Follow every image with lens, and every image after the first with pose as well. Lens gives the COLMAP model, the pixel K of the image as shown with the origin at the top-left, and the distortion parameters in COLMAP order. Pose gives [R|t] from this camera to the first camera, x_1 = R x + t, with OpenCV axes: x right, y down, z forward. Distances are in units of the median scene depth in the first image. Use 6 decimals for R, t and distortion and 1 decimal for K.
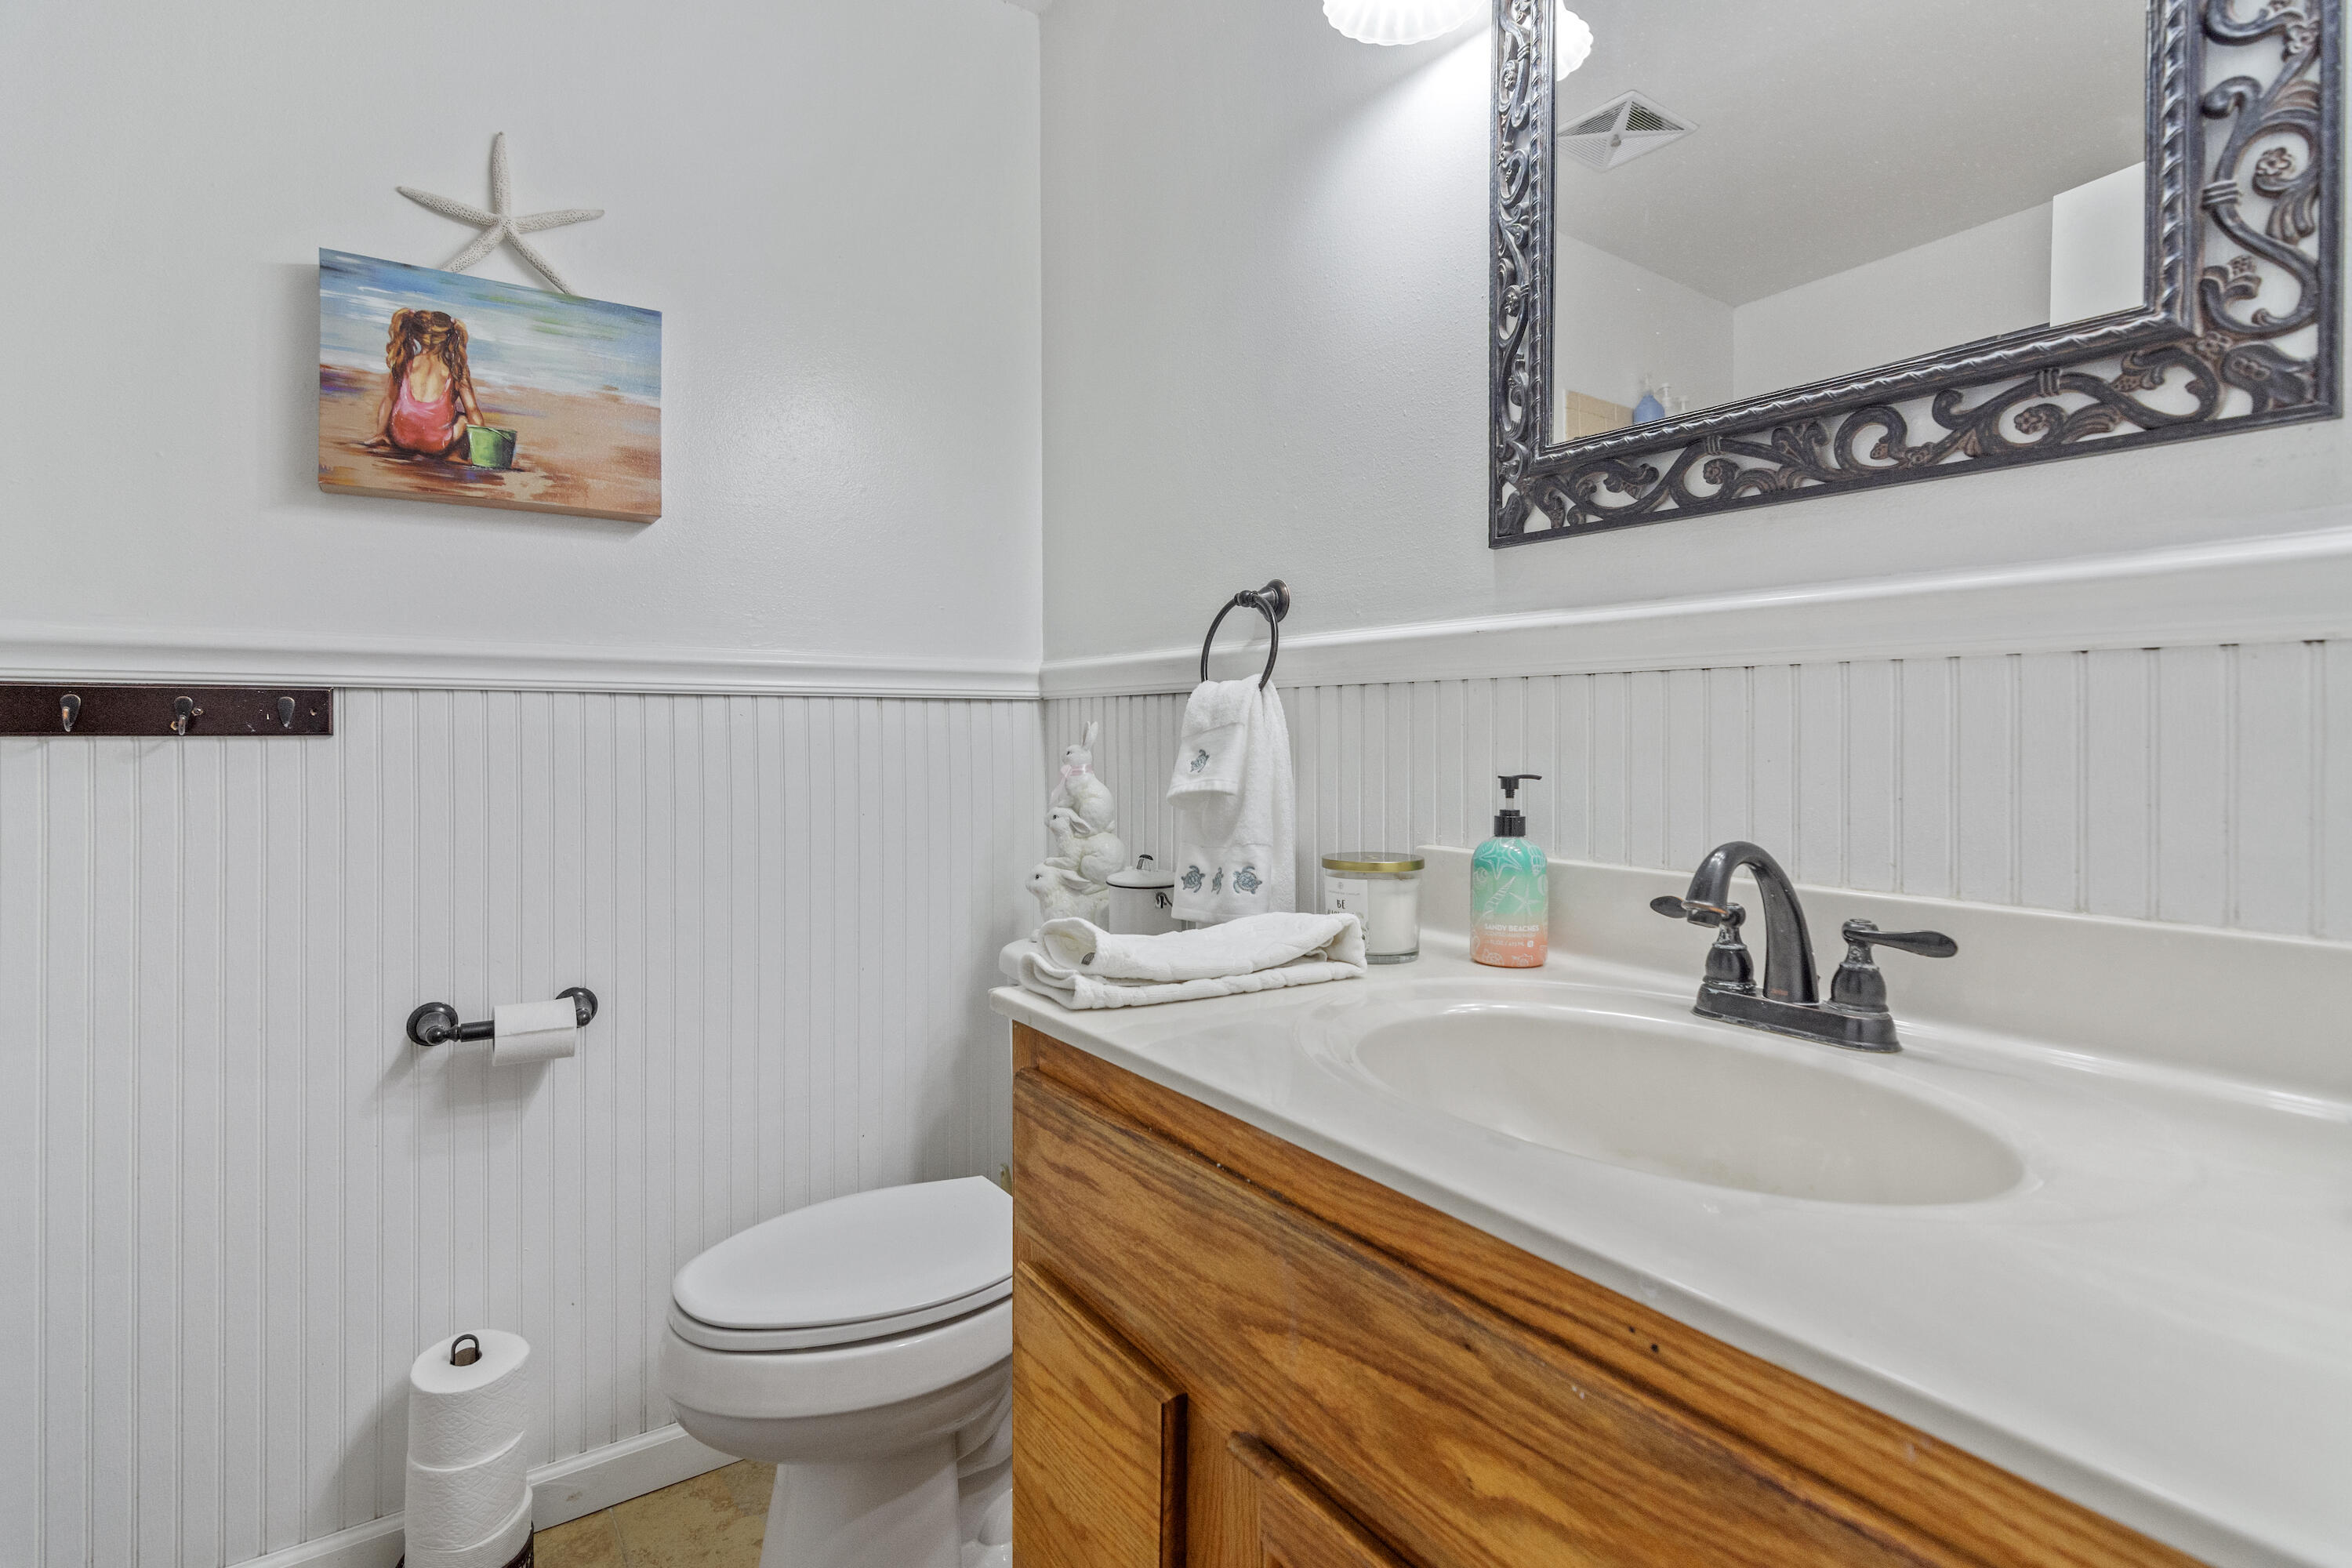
lens RADIAL K [[1138.5, 0, 1174.4], [0, 1138.5, 771.0], [0, 0, 1]] dist [-0.002043, 0.000951]
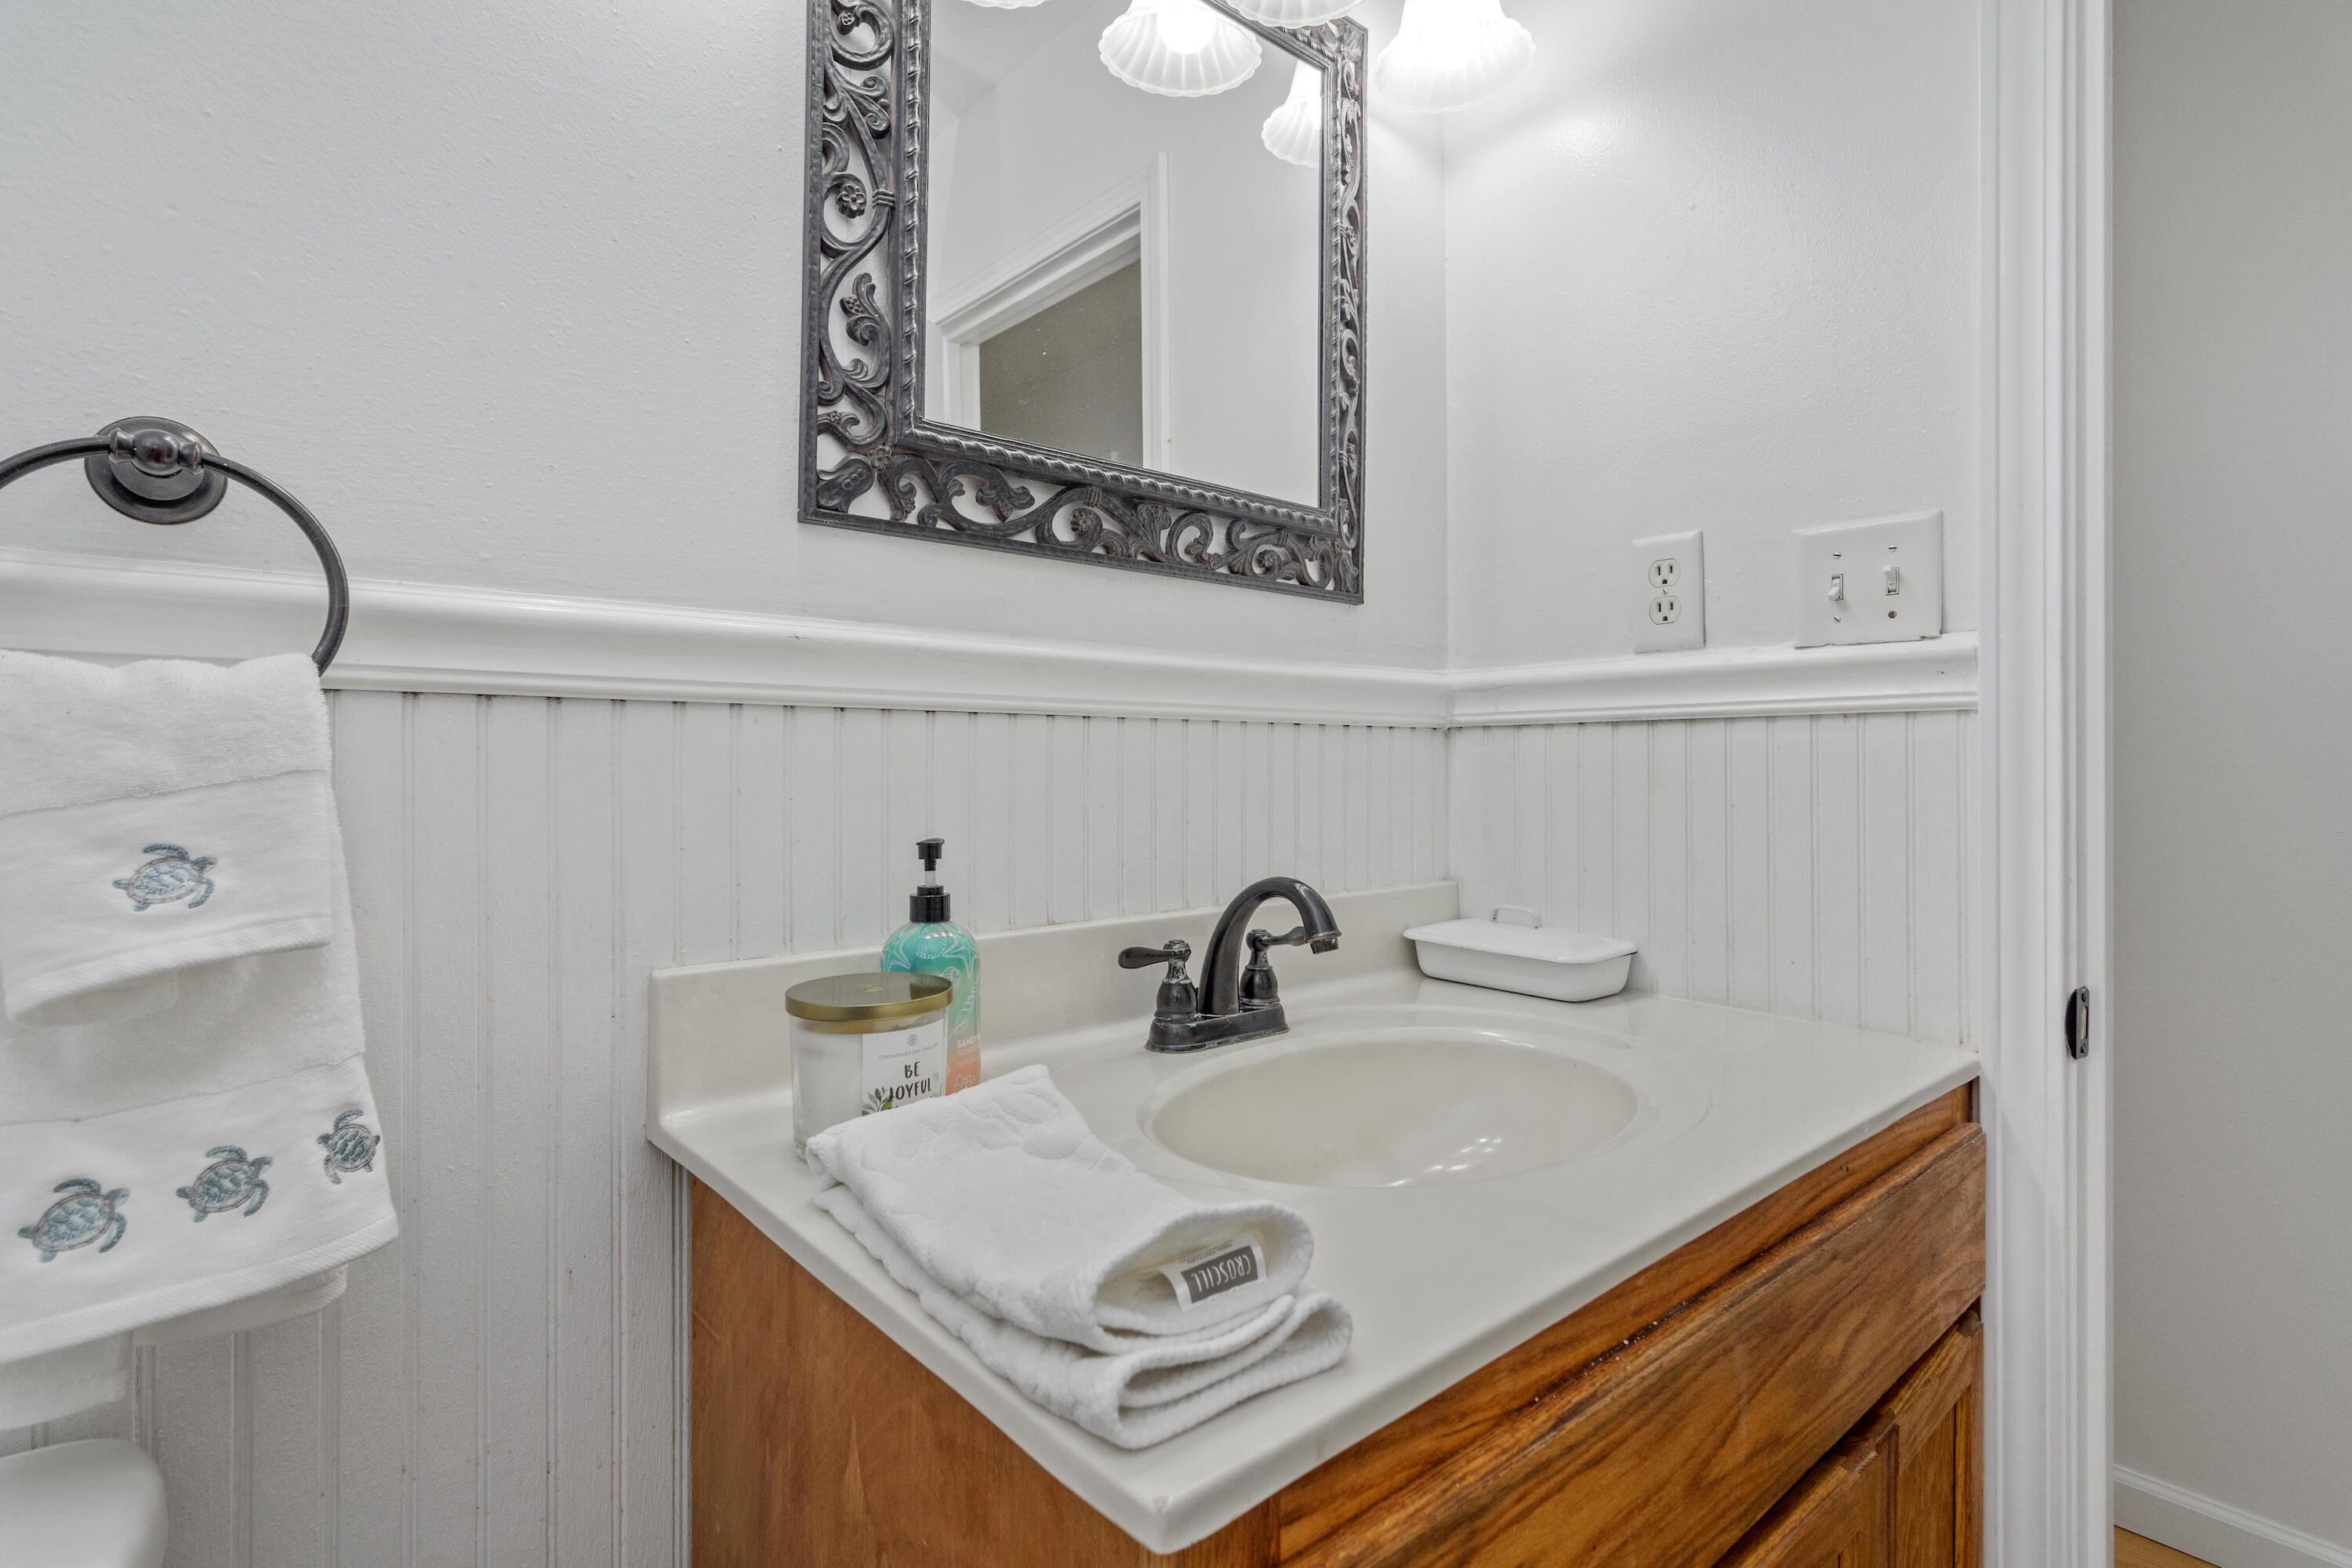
lens RADIAL K [[1138.5, 0, 1174.3], [0, 1138.5, 775.5], [0, 0, 1]] dist [-0.002043, 0.000951]
pose [[-0.095989, -0.006229, 0.995363, -0.485748], [0.036905, 0.999271, 0.009812, -0.041884], [-0.994698, 0.037675, -0.095689, 0.934560]]
